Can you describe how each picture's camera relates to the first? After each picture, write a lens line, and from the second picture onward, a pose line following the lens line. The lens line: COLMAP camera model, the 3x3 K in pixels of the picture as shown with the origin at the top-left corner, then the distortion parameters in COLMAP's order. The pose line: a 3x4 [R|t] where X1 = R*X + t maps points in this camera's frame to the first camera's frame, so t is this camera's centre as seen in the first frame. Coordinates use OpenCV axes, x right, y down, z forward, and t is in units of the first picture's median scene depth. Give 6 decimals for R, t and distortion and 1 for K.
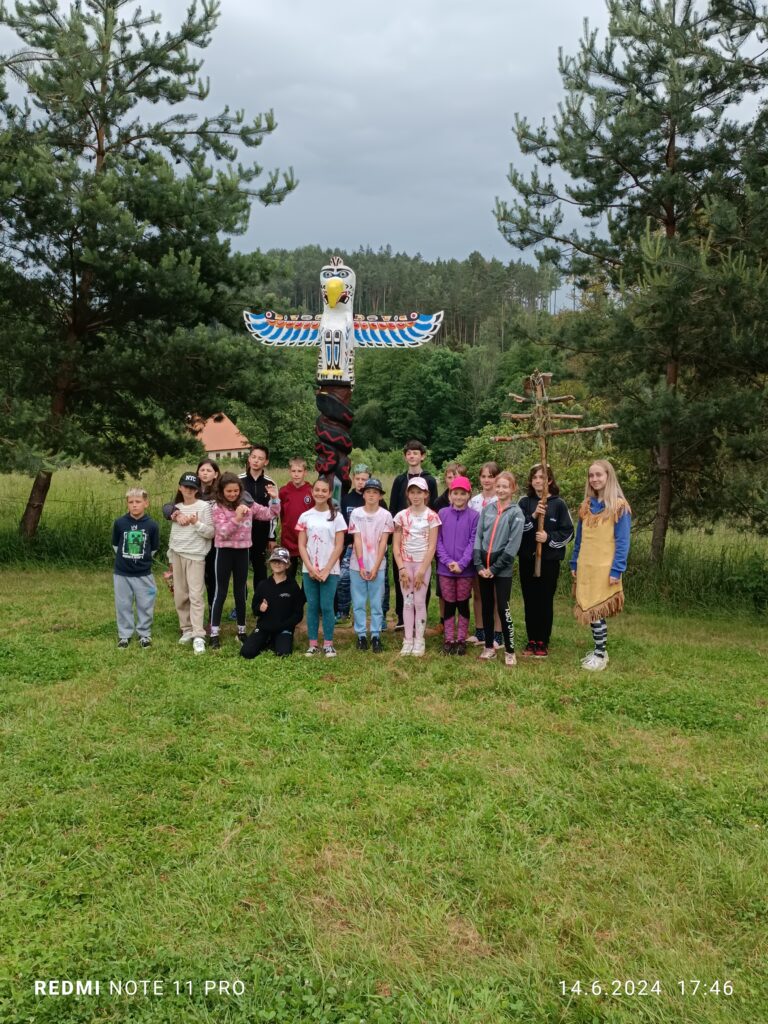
lens RADIAL K [[911.3, 0, 383.7], [0, 911.3, 515.0], [0, 0, 1]] dist [-0.042701, 0.023610]
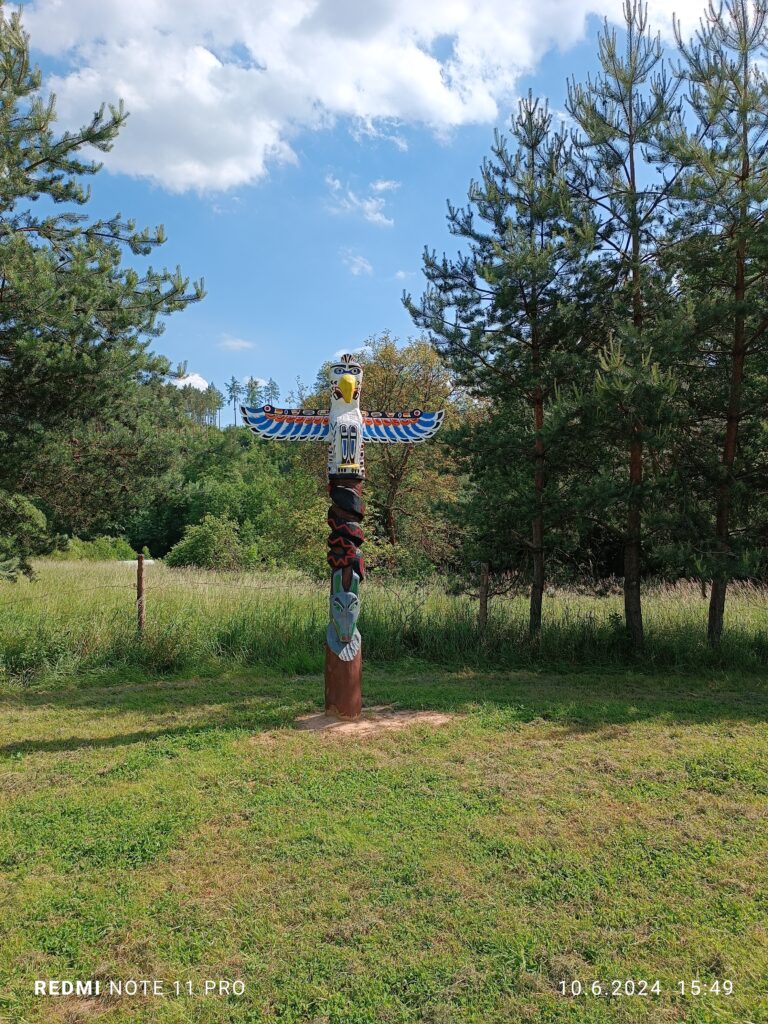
lens RADIAL K [[725.7, 0, 383.2], [0, 725.7, 509.0], [0, 0, 1]] dist [0.004400, -0.002182]
pose [[0.929183, -0.021748, 0.368981, -0.306472], [0.060907, 0.993630, -0.094814, -0.030296], [-0.364568, 0.110573, 0.924588, 0.240455]]
